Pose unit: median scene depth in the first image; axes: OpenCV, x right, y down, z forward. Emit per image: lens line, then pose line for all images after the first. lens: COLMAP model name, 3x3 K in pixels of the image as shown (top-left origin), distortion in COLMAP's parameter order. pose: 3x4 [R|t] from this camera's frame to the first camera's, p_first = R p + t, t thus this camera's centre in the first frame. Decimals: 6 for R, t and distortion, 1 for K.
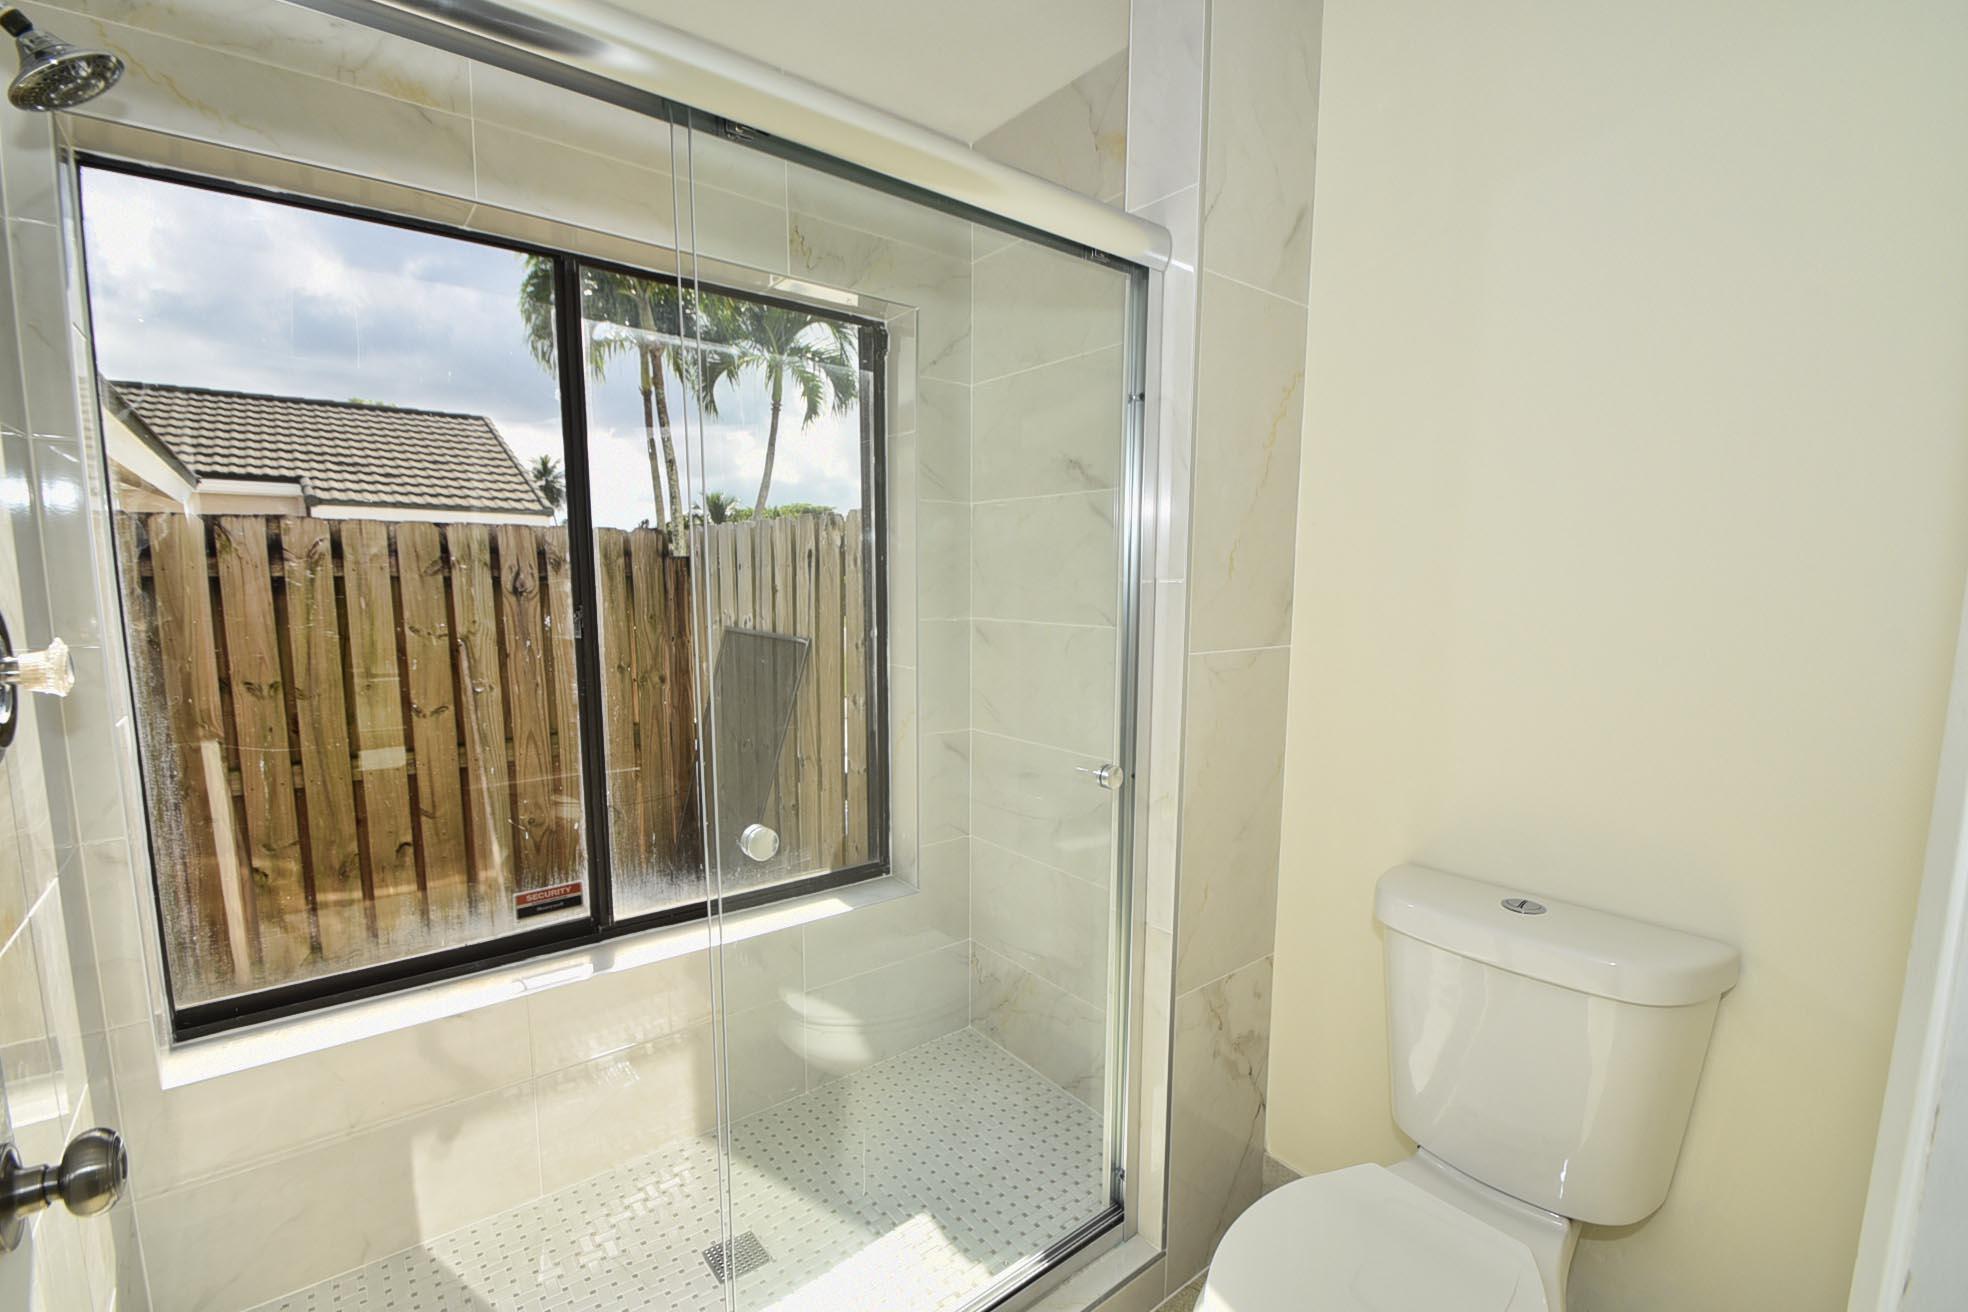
lens RADIAL K [[908.9, 0, 987.4], [0, 908.9, 693.8], [0, 0, 1]] dist [0.003131, -0.014059]
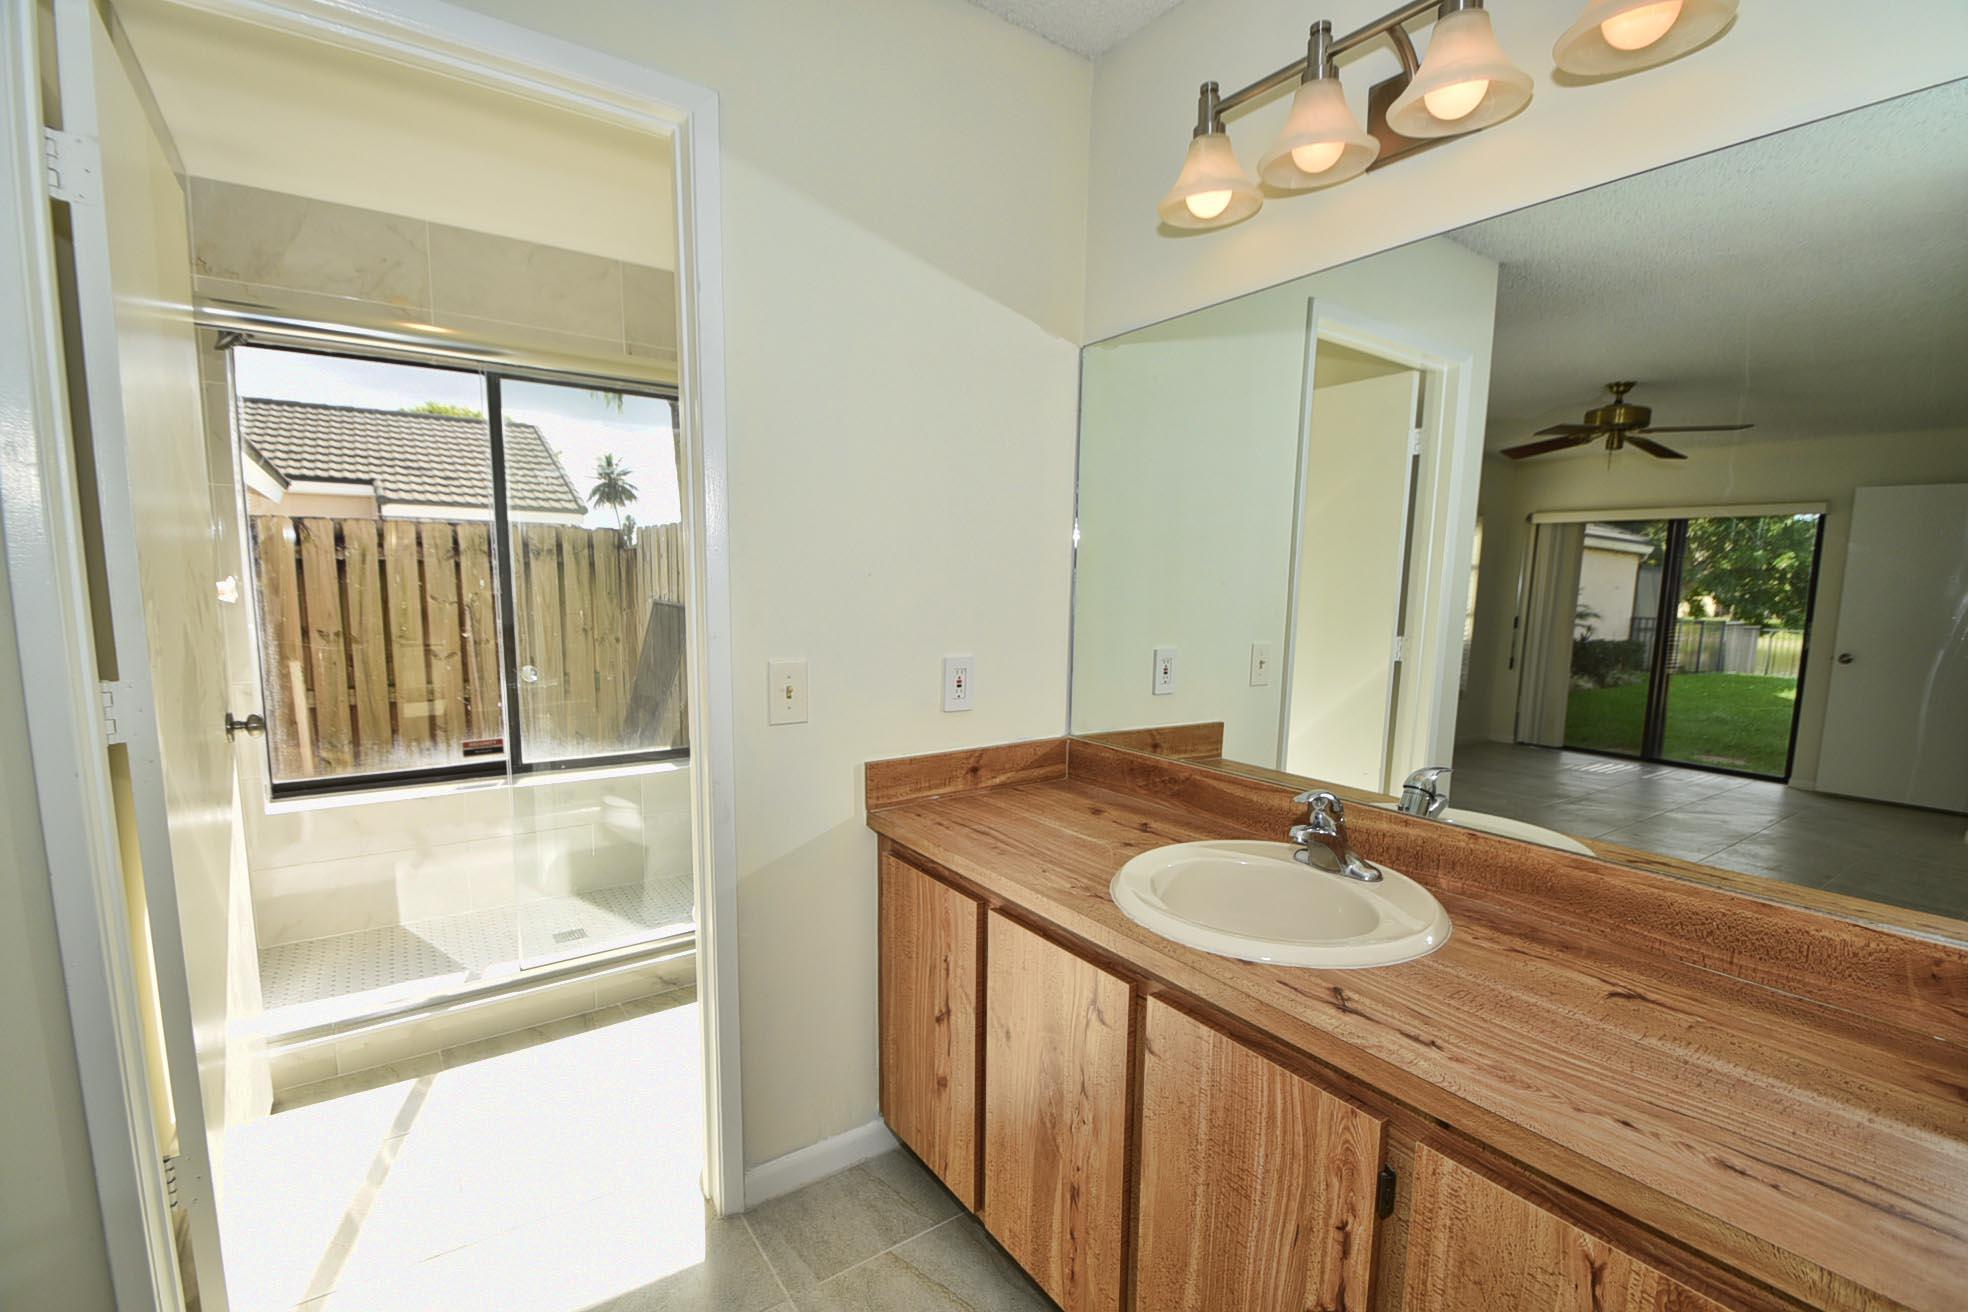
lens RADIAL K [[908.9, 0, 987.4], [0, 908.9, 693.8], [0, 0, 1]] dist [0.003131, -0.014059]
pose [[0.998120, 0.017130, -0.058843, 0.285766], [-0.017008, 0.999852, 0.002577, 0.054429], [0.058878, -0.001572, 0.998264, -0.329074]]
